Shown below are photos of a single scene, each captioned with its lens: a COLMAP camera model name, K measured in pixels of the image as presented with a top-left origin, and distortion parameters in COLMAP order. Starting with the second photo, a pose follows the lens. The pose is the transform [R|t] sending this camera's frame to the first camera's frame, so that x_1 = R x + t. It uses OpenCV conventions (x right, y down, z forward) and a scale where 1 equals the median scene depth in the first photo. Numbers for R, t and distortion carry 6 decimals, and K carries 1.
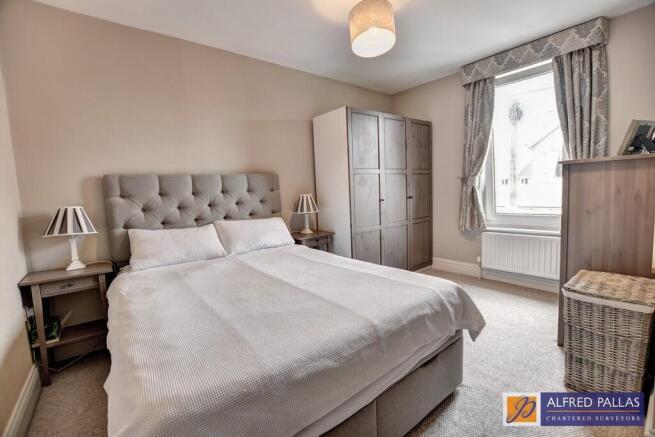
lens RADIAL K [[291.5, 0, 331.1], [0, 291.5, 218.3], [0, 0, 1]] dist [-0.023256, 0.000259]
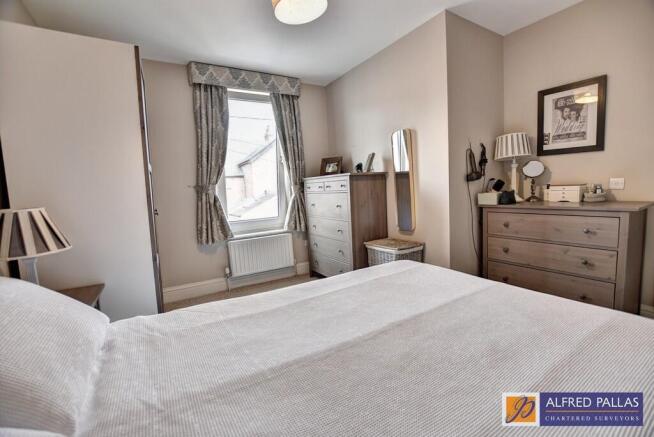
lens RADIAL K [[291.0, 0, 330.6], [0, 291.0, 218.3], [0, 0, 1]] dist [-0.023256, 0.000259]
pose [[0.122319, -0.064171, 0.990414, -0.447966], [0.139438, 0.989121, 0.046866, -0.032435], [-0.982647, 0.132368, 0.129936, 0.585672]]
